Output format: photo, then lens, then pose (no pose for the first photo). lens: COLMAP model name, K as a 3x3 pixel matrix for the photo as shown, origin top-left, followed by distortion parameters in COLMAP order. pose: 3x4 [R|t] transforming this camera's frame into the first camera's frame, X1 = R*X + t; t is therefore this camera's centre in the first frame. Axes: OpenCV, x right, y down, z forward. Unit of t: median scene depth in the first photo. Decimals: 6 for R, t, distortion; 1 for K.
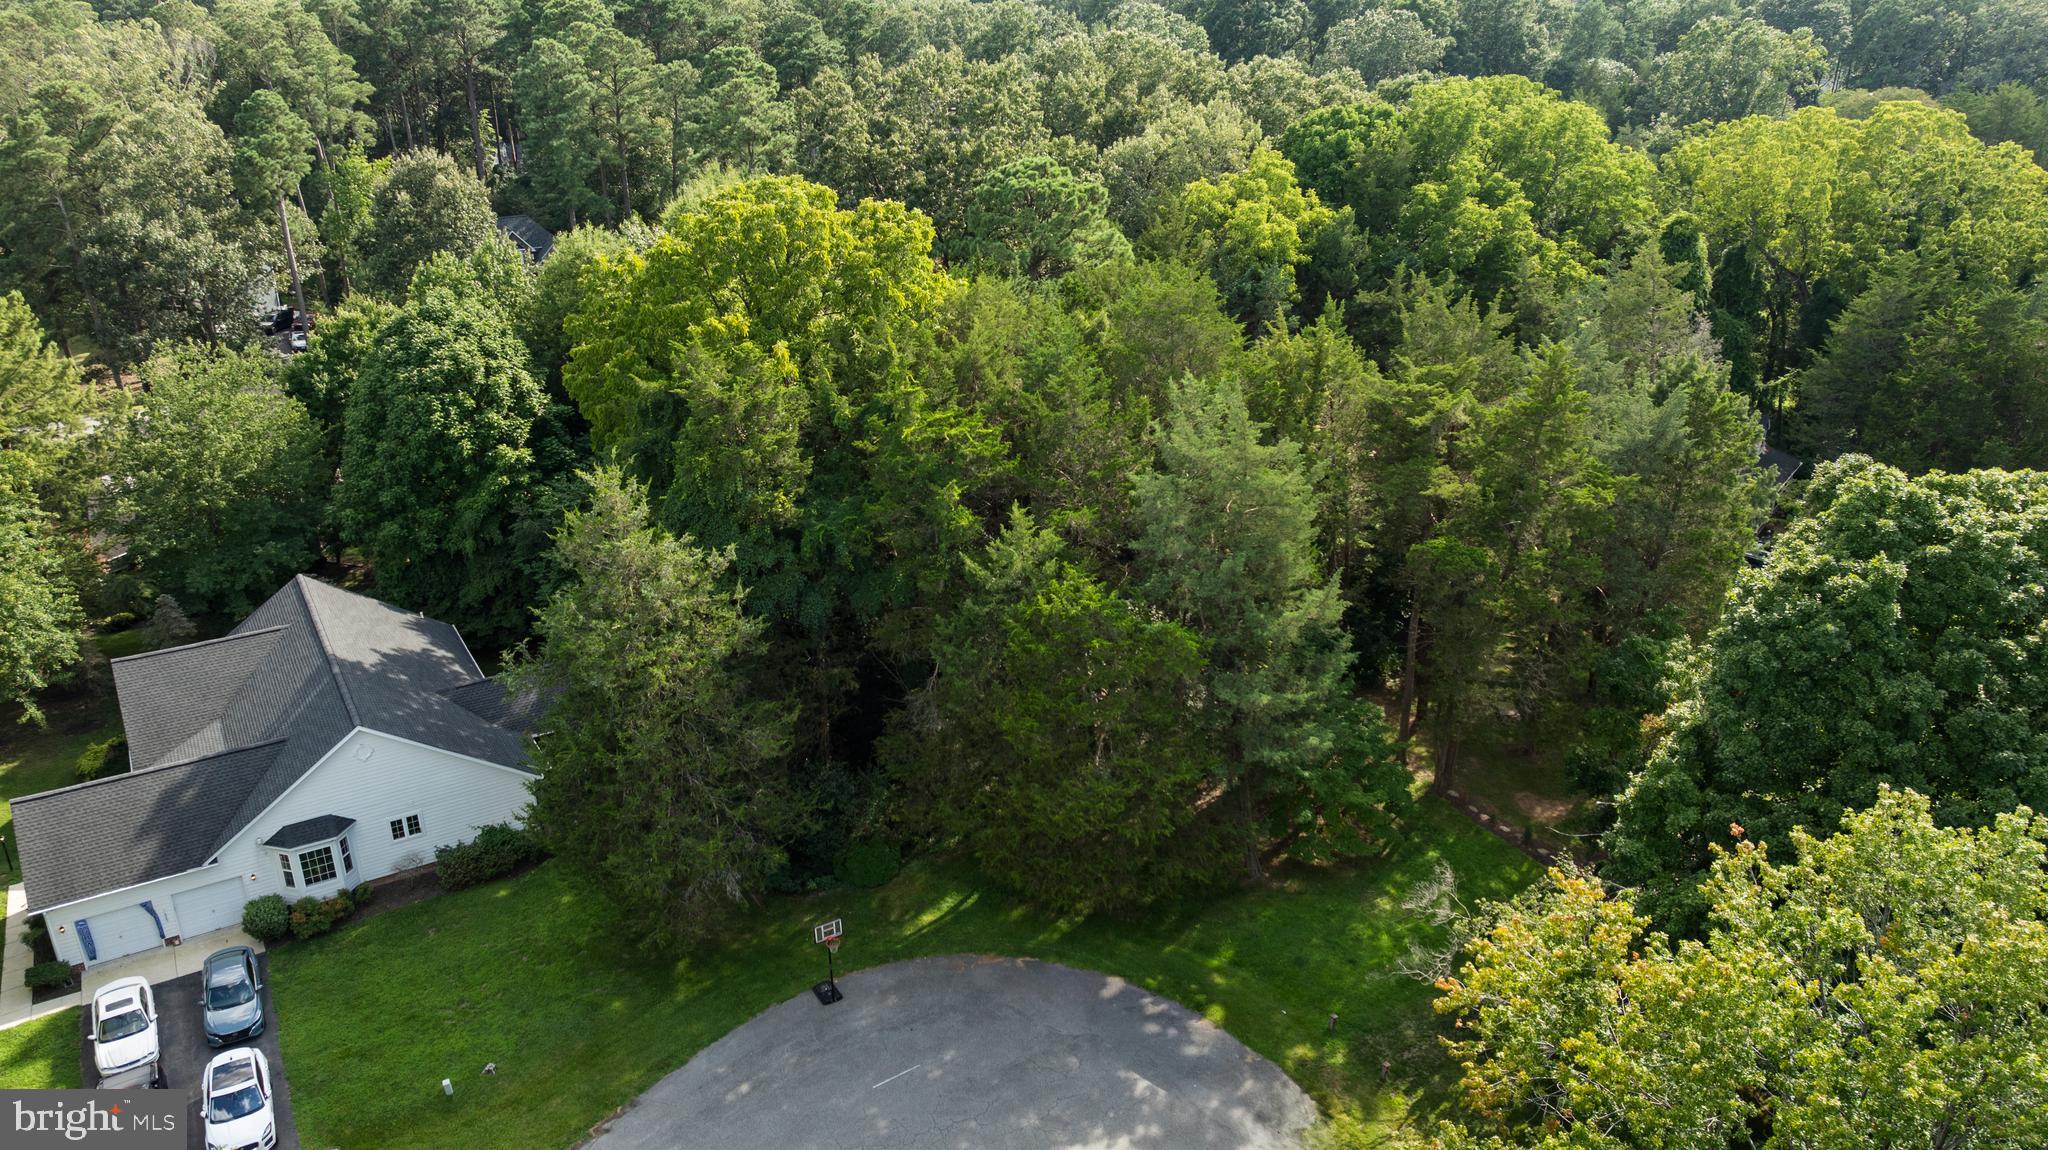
lens RADIAL K [[1441.2, 0, 1024.0], [0, 1441.2, 575.0], [0, 0, 1]] dist [-0.018264, 0.032649]
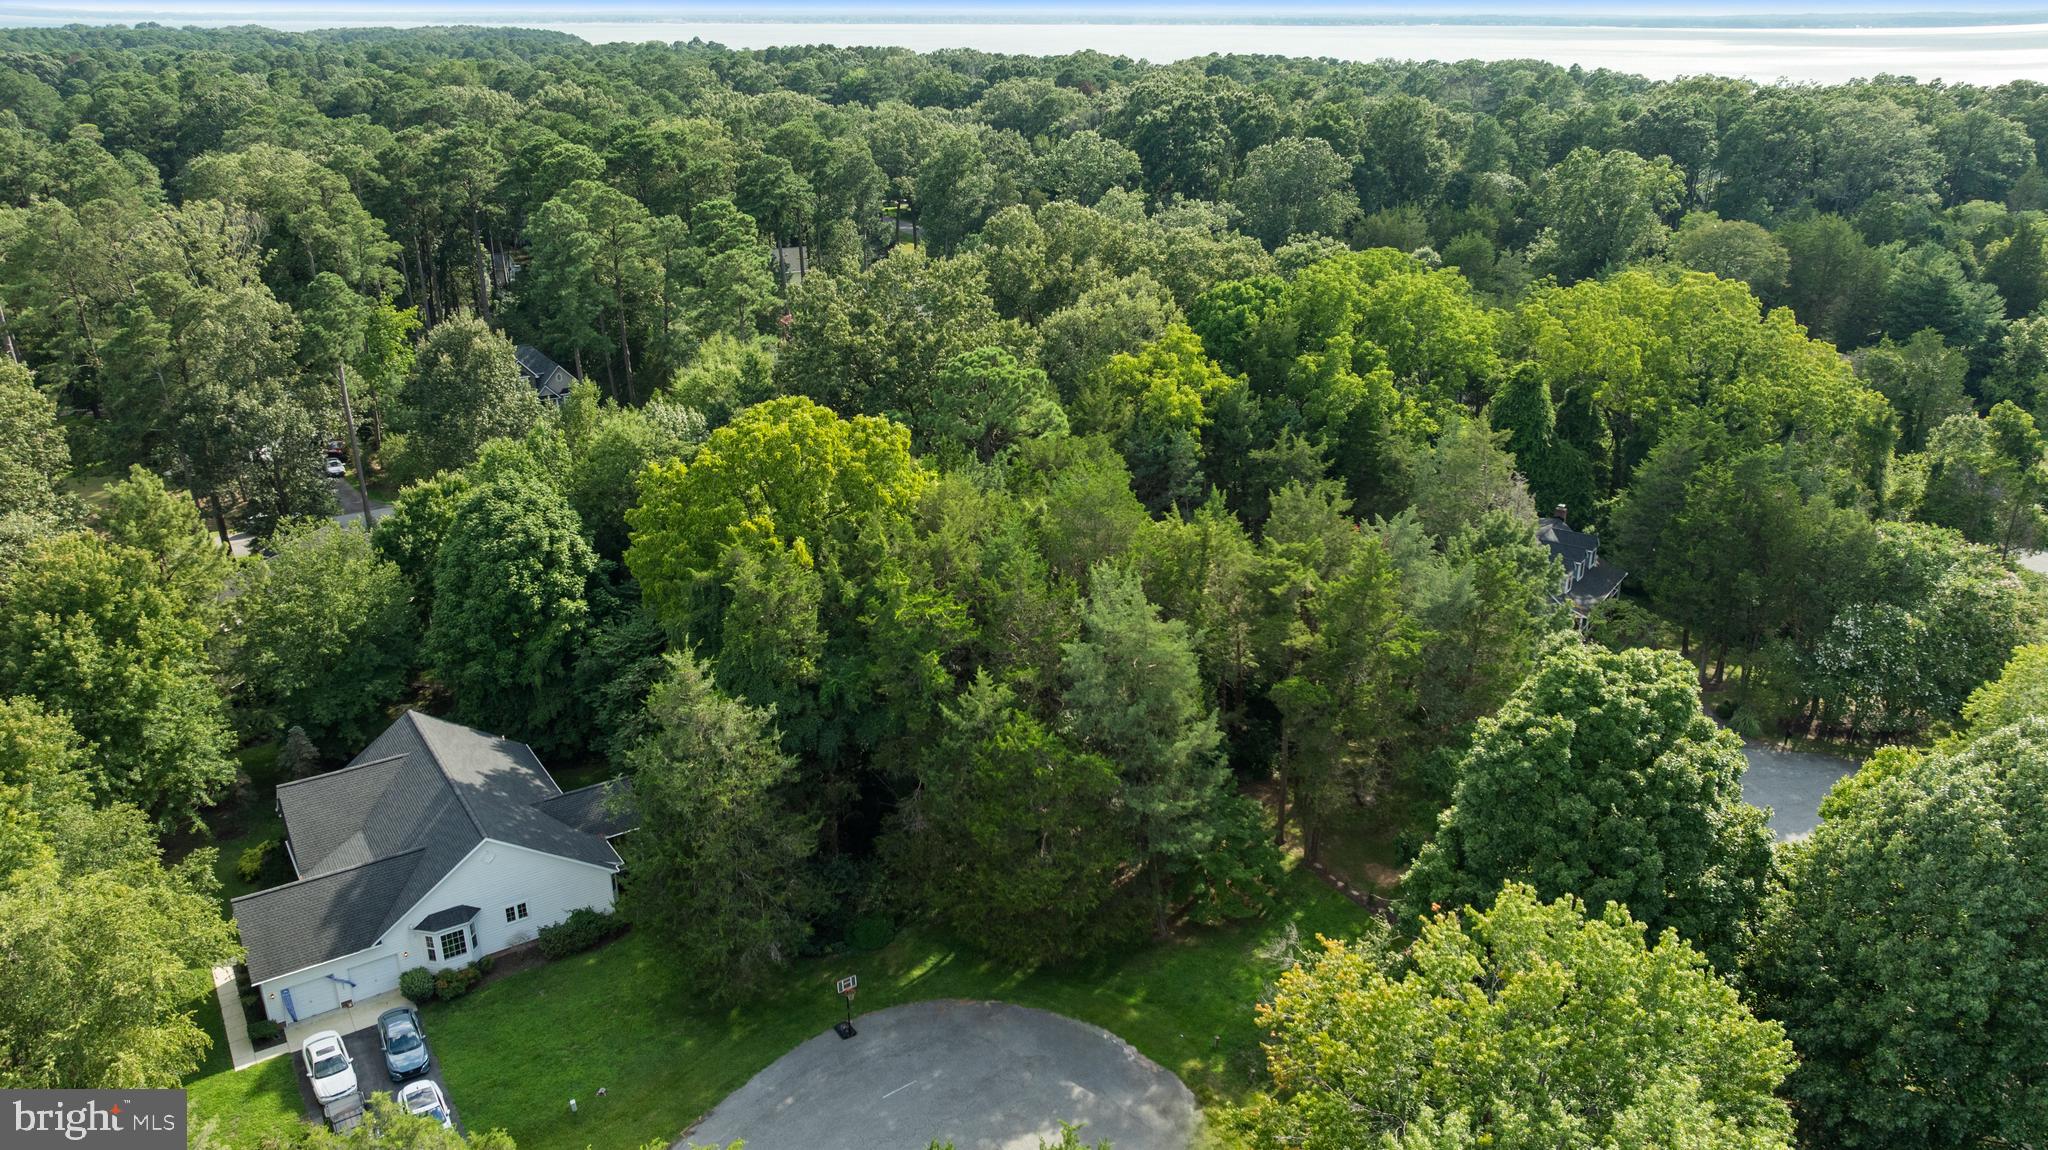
lens RADIAL K [[1453.6, 0, 1024.0], [0, 1453.6, 575.0], [0, 0, 1]] dist [-0.005414, -0.002338]
pose [[0.999346, -0.015480, 0.032687, -0.006235], [0.016418, 0.999455, -0.028643, -0.086524], [-0.032226, 0.029161, 0.999055, -0.345774]]
